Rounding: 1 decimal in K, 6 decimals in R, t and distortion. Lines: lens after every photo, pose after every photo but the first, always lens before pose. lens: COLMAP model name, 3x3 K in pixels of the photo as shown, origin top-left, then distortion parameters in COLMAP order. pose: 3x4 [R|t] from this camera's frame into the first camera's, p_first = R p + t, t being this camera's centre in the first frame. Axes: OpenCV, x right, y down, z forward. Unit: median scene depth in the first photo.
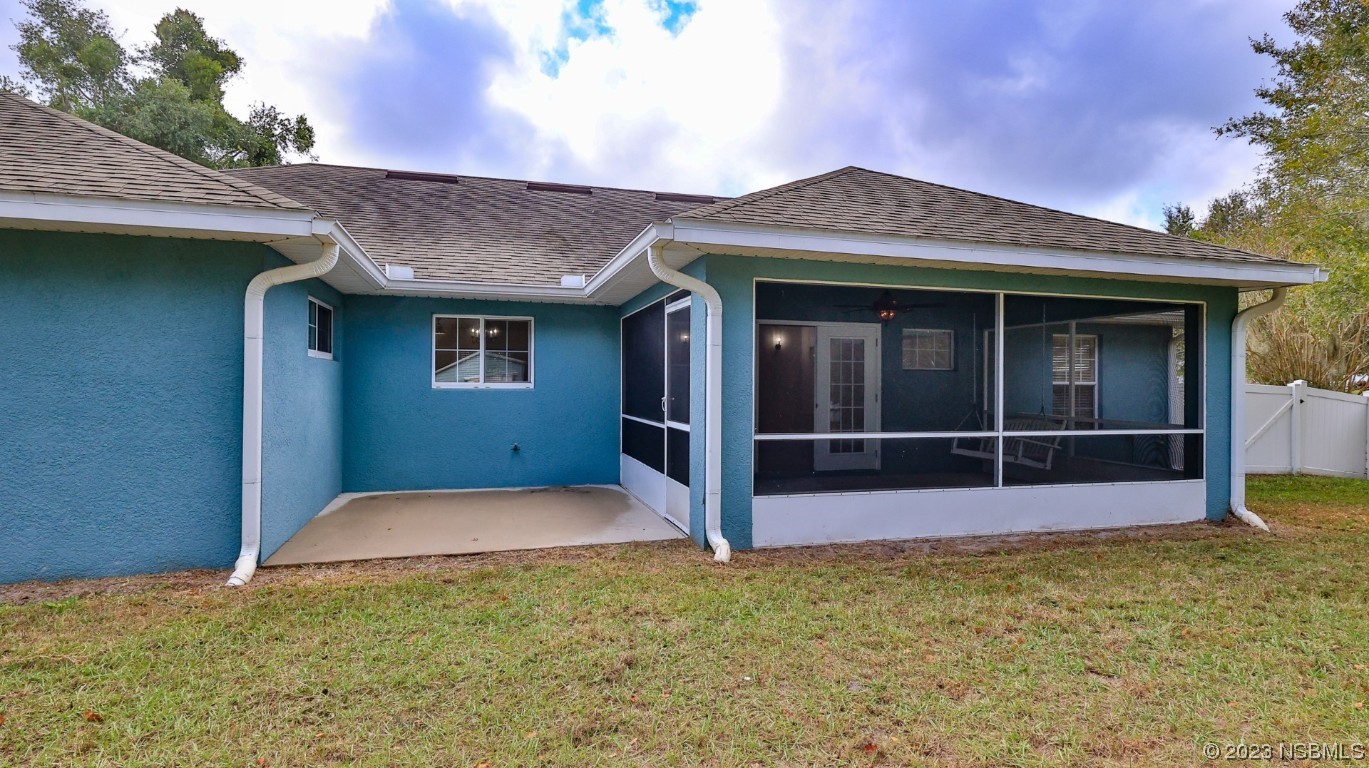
lens RADIAL K [[719.1, 0, 690.6], [0, 719.1, 380.5], [0, 0, 1]] dist [0.001964, 0.000798]
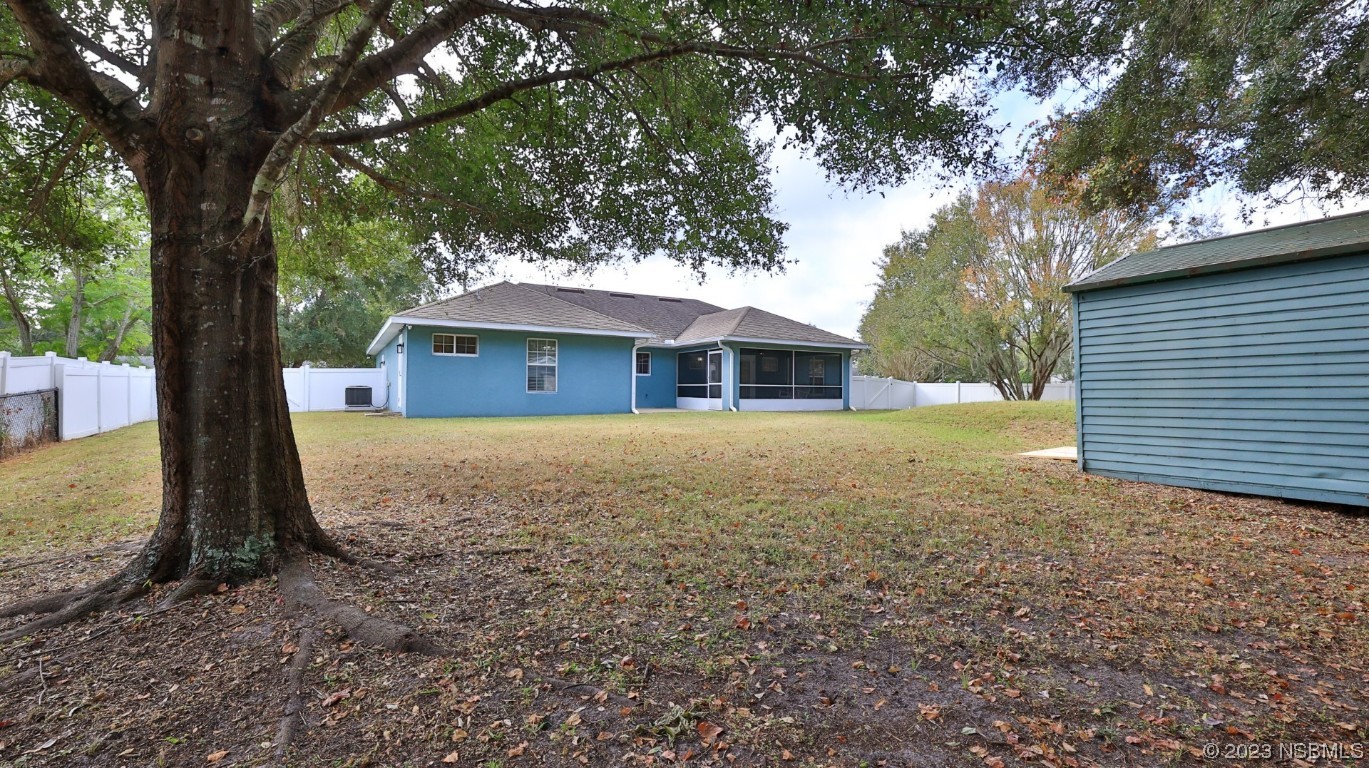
lens RADIAL K [[602.9, 0, 681.6], [0, 602.9, 381.8], [0, 0, 1]] dist [0.001811, 0.000092]
pose [[0.972455, 0.002618, 0.233075, -0.915040], [-0.002511, 0.999997, -0.000753, 0.053948], [-0.233076, 0.000147, 0.972458, -2.022174]]
